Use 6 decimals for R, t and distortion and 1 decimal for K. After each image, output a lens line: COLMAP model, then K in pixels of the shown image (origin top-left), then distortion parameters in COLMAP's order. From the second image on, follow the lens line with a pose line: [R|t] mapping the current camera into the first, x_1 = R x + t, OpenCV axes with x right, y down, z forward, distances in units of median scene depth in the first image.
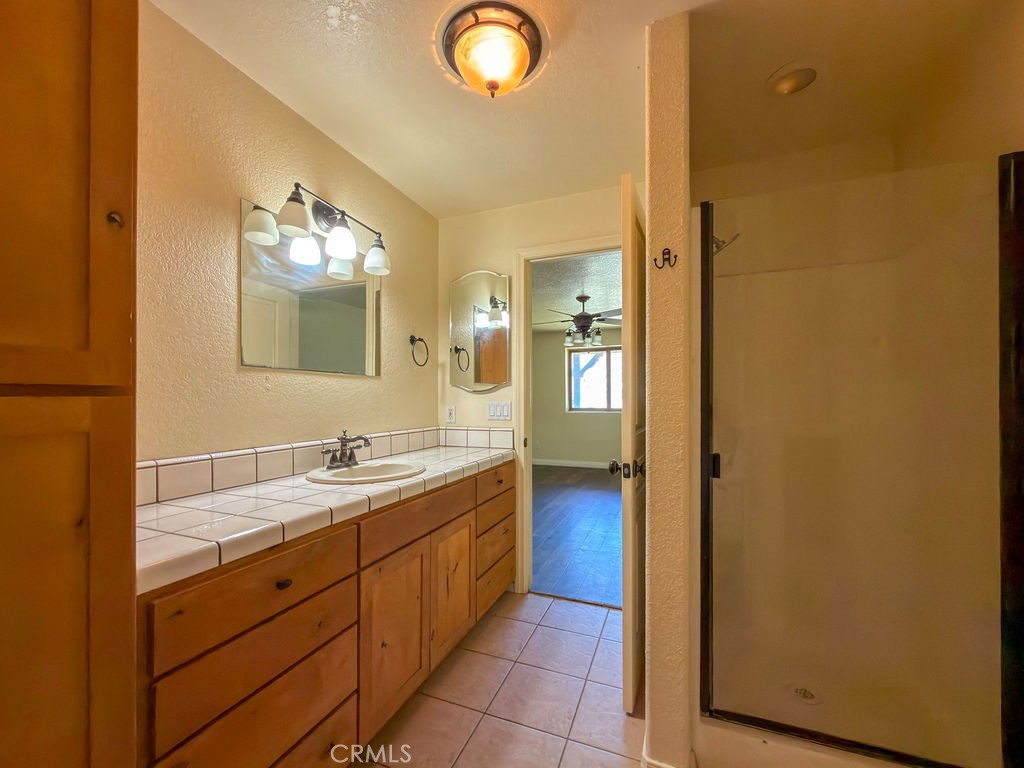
lens RADIAL K [[417.3, 0, 509.6], [0, 417.3, 398.9], [0, 0, 1]] dist [0.000369, 0.000121]
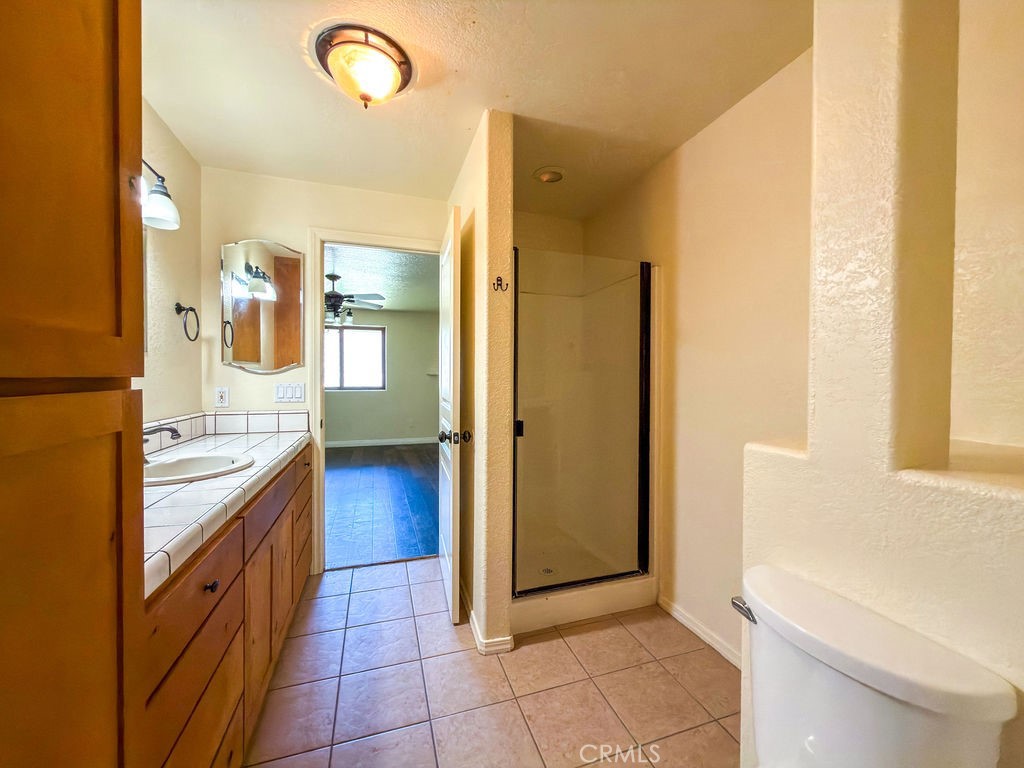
lens RADIAL K [[411.8, 0, 512.0], [0, 411.8, 384.0], [0, 0, 1]] dist [0.000578, -0.000004]
pose [[0.760616, -0.004299, 0.649188, -0.265947], [-0.008604, 0.999823, 0.016702, -0.011950], [-0.649145, -0.018289, 0.760445, -0.049687]]
